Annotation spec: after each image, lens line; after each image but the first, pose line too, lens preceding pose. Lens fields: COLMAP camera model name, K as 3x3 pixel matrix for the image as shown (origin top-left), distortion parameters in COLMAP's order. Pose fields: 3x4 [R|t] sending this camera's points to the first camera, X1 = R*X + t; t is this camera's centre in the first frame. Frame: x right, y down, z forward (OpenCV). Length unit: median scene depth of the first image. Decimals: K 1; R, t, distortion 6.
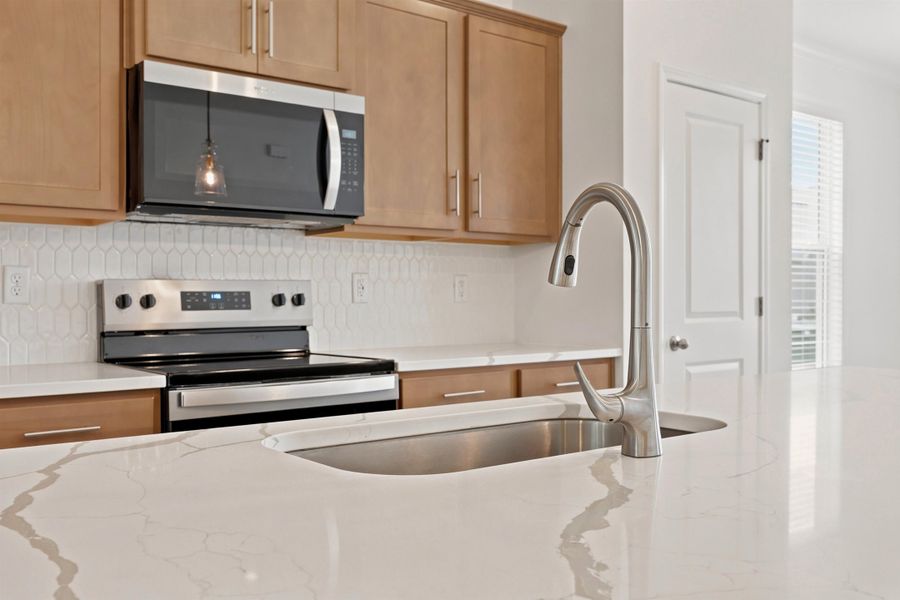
lens RADIAL K [[864.7, 0, 442.1], [0, 864.7, 298.0], [0, 0, 1]] dist [0.017177, 0.000000]
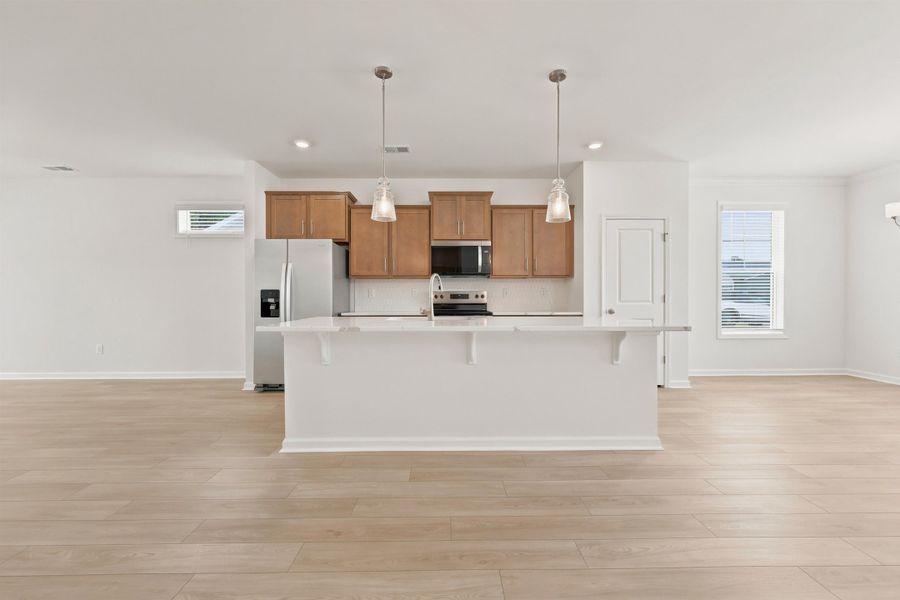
lens RADIAL K [[368.7, 0, 451.5], [0, 368.7, 300.9], [0, 0, 1]] dist [-0.000813, -0.000113]
pose [[0.787101, 0.003429, -0.616814, 0.715723], [0.000694, 0.999979, 0.006445, 0.012157], [0.616823, -0.005501, 0.787082, -0.324892]]
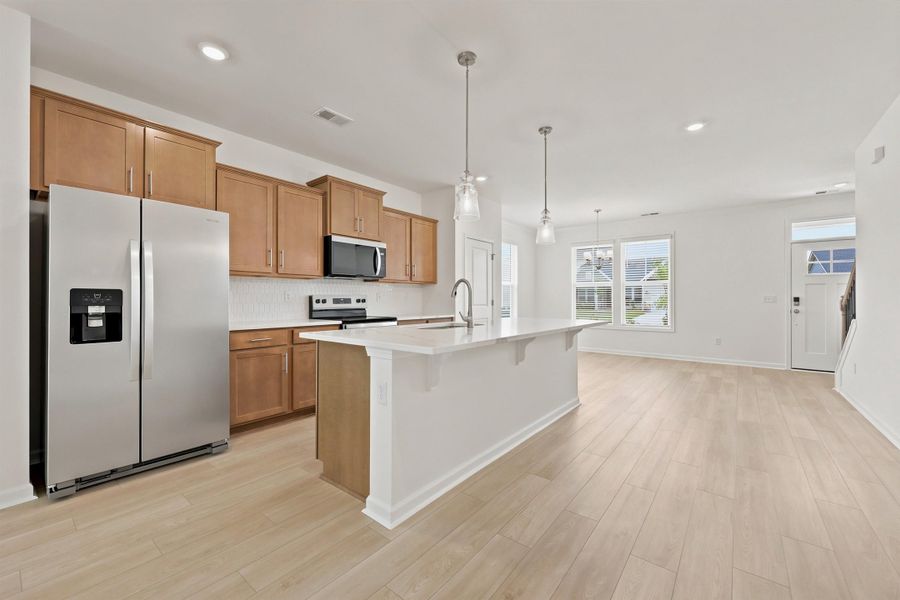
lens RADIAL K [[368.7, 0, 448.1], [0, 368.7, 297.8], [0, 0, 1]] dist [-0.000813, -0.000113]
pose [[0.974577, 0.001835, 0.224045, -0.172379], [-0.000290, 0.999976, -0.006926, 0.000311], [-0.224052, 0.006685, 0.974554, -0.503065]]
